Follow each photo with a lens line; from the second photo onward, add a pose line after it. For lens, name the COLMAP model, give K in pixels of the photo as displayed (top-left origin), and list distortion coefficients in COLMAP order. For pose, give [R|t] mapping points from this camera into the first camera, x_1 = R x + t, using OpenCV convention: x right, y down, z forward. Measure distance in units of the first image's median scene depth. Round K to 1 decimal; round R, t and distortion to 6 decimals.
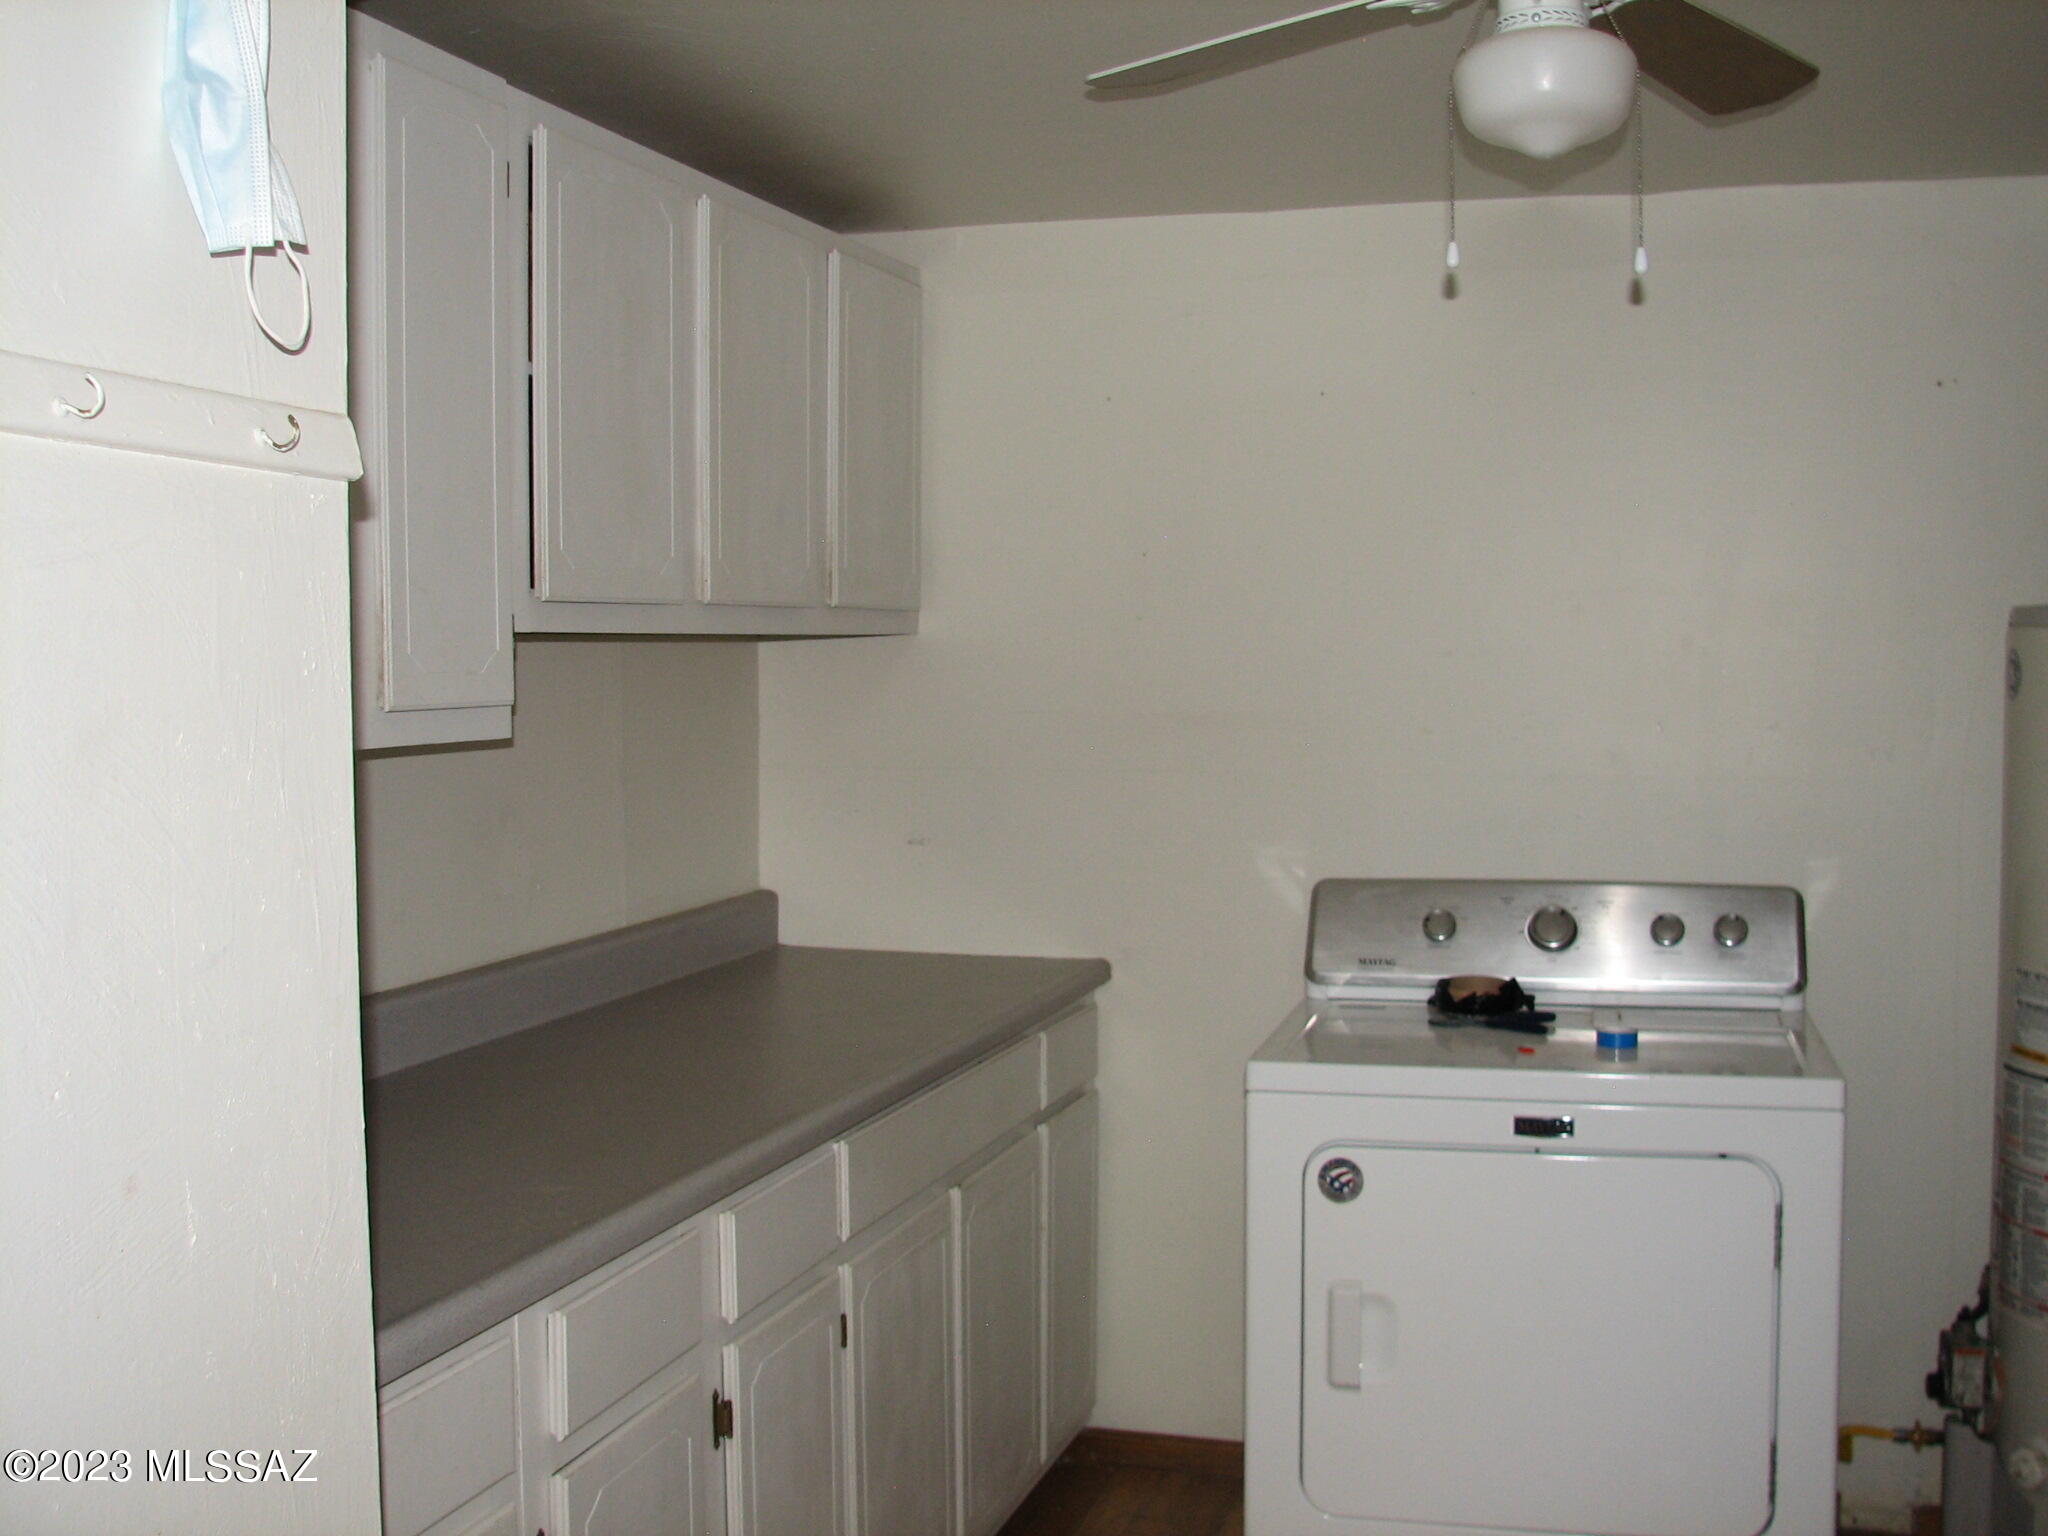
lens RADIAL K [[2318.9, 0, 1025.9], [0, 2318.9, 771.8], [0, 0, 1]] dist [-0.029298, 0.000000]
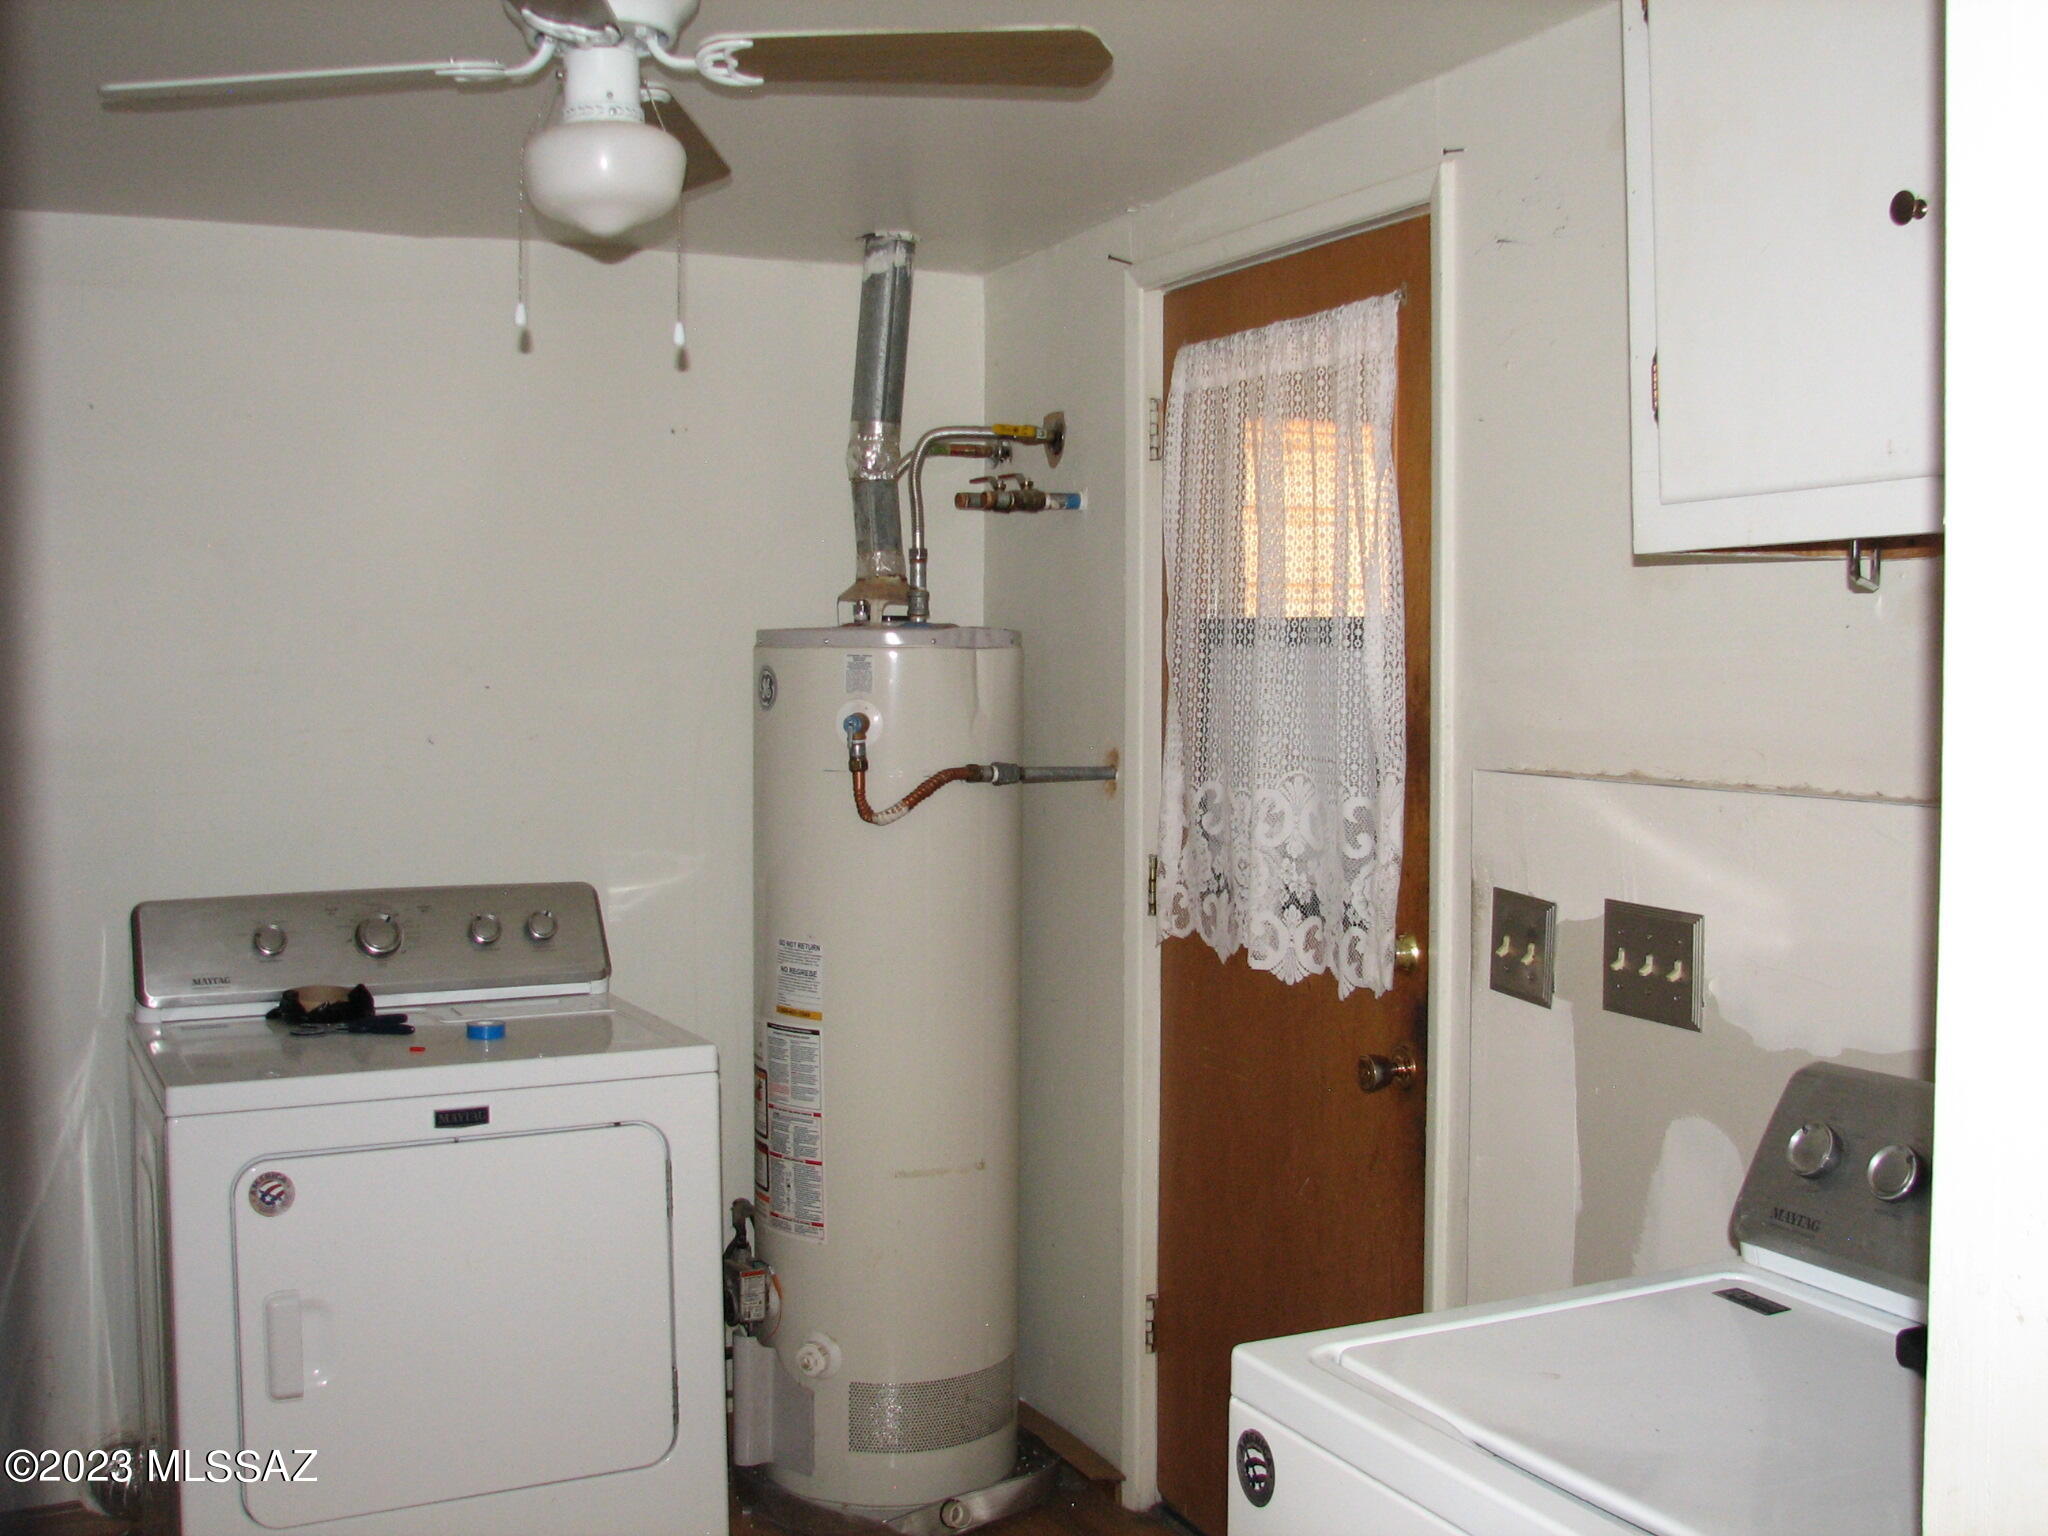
lens RADIAL K [[2318.9, 0, 1034.0], [0, 2318.9, 764.7], [0, 0, 1]] dist [-0.029298, 0.000000]
pose [[0.773738, -0.024876, 0.633017, -0.235987], [0.028458, 0.999585, 0.004496, -0.006149], [-0.632866, 0.014535, 0.774125, 0.004703]]
